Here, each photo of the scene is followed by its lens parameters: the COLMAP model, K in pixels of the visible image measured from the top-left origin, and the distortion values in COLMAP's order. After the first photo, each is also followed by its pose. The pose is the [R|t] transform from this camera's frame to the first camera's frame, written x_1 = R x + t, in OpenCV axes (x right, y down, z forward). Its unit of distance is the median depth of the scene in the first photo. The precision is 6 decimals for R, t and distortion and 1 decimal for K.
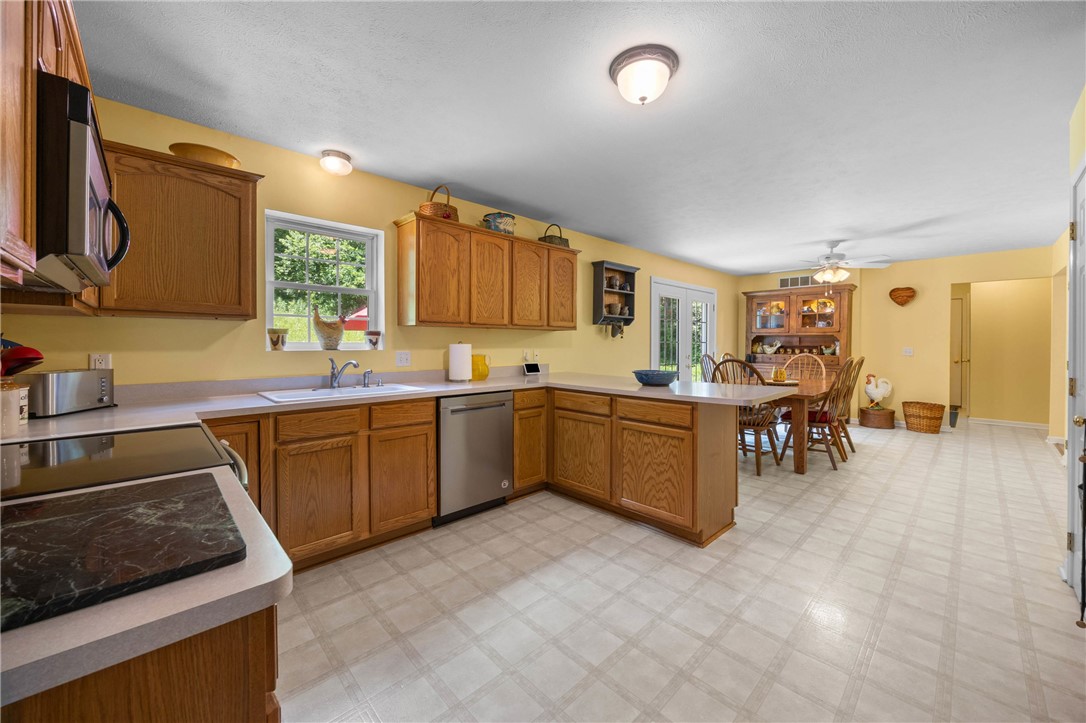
lens RADIAL K [[418.0, 0, 544.4], [0, 418.0, 349.4], [0, 0, 1]] dist [-0.007685, 0.000608]
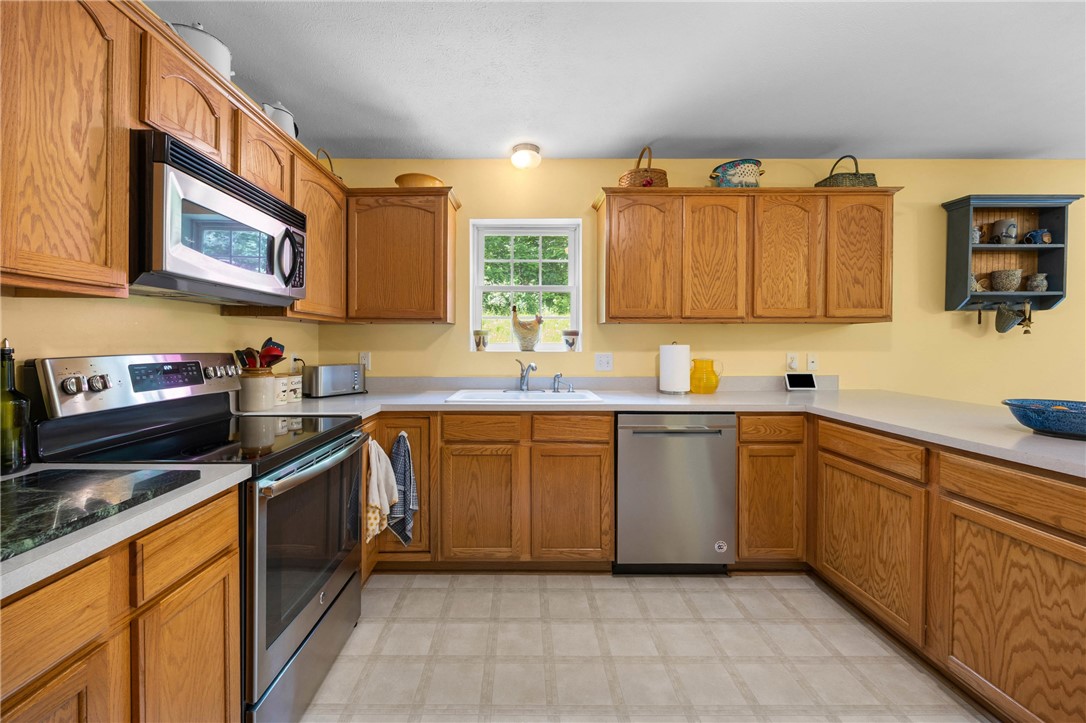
lens RADIAL K [[418.0, 0, 536.2], [0, 418.0, 347.6], [0, 0, 1]] dist [-0.007685, 0.000608]
pose [[0.714848, 0.003660, -0.699270, 0.175782], [-0.008528, 0.999958, -0.003484, -0.003391], [0.699228, 0.008454, 0.714849, 0.300650]]
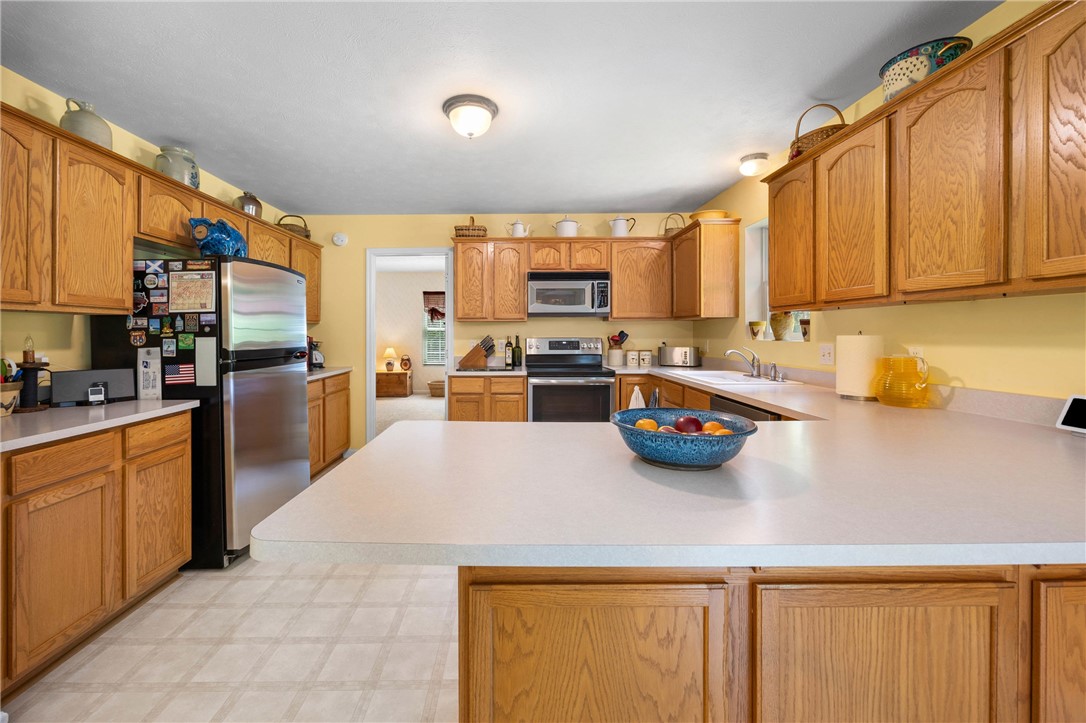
lens RADIAL K [[436.5, 0, 516.2], [0, 436.5, 332.9], [0, 0, 1]] dist [-0.007941, -0.000505]
pose [[-0.694982, -0.001304, -0.719026, 0.707997], [-0.009910, 0.999921, 0.007765, -0.016581], [0.718959, 0.012522, -0.694940, 1.164315]]
